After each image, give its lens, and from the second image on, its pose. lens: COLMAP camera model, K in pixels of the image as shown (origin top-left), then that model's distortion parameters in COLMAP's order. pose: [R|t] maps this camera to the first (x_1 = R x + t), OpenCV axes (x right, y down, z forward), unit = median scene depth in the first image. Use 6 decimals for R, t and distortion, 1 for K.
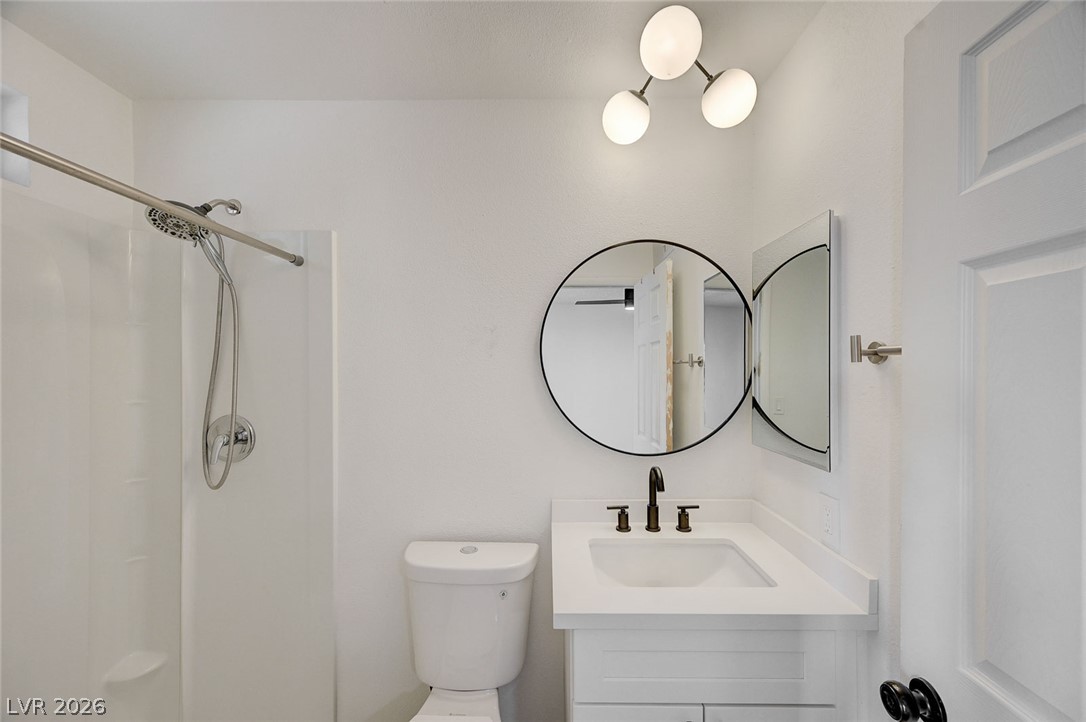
lens RADIAL K [[432.0, 0, 550.8], [0, 432.0, 384.4], [0, 0, 1]] dist [-0.001099, 0.000192]
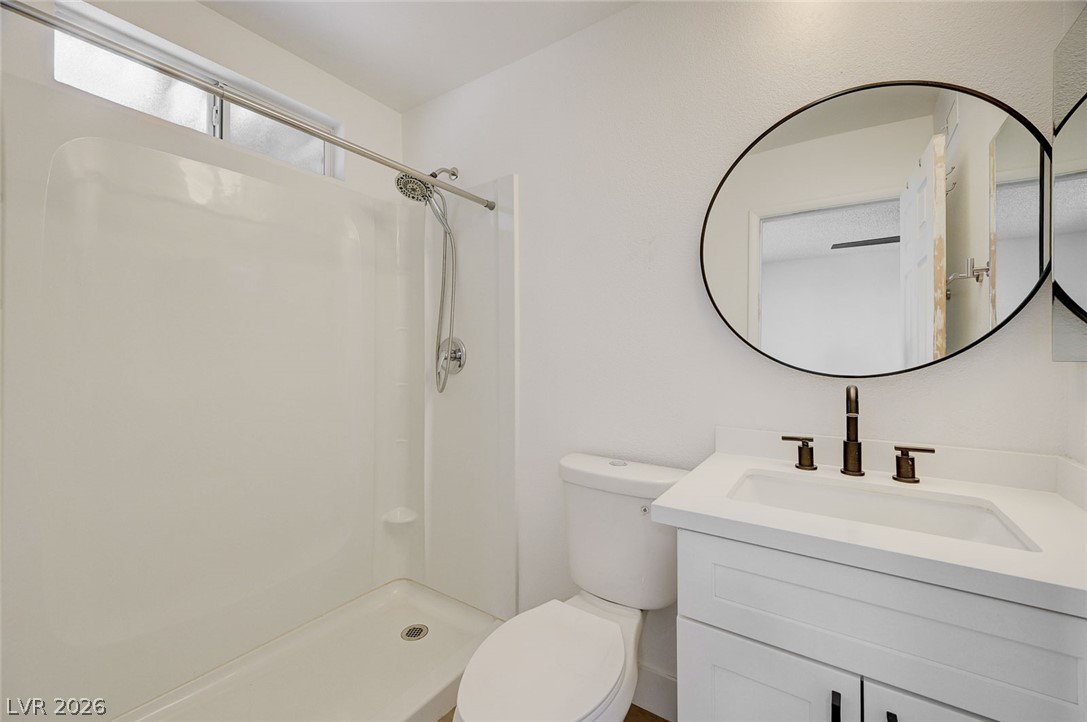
lens RADIAL K [[432.4, 0, 533.8], [0, 432.4, 365.3], [0, 0, 1]] dist [-0.001099, 0.000192]
pose [[0.830306, 0.014592, -0.557117, 0.192774], [-0.015033, 0.999880, 0.003784, 0.153625], [0.557105, 0.005233, 0.830426, 0.066749]]
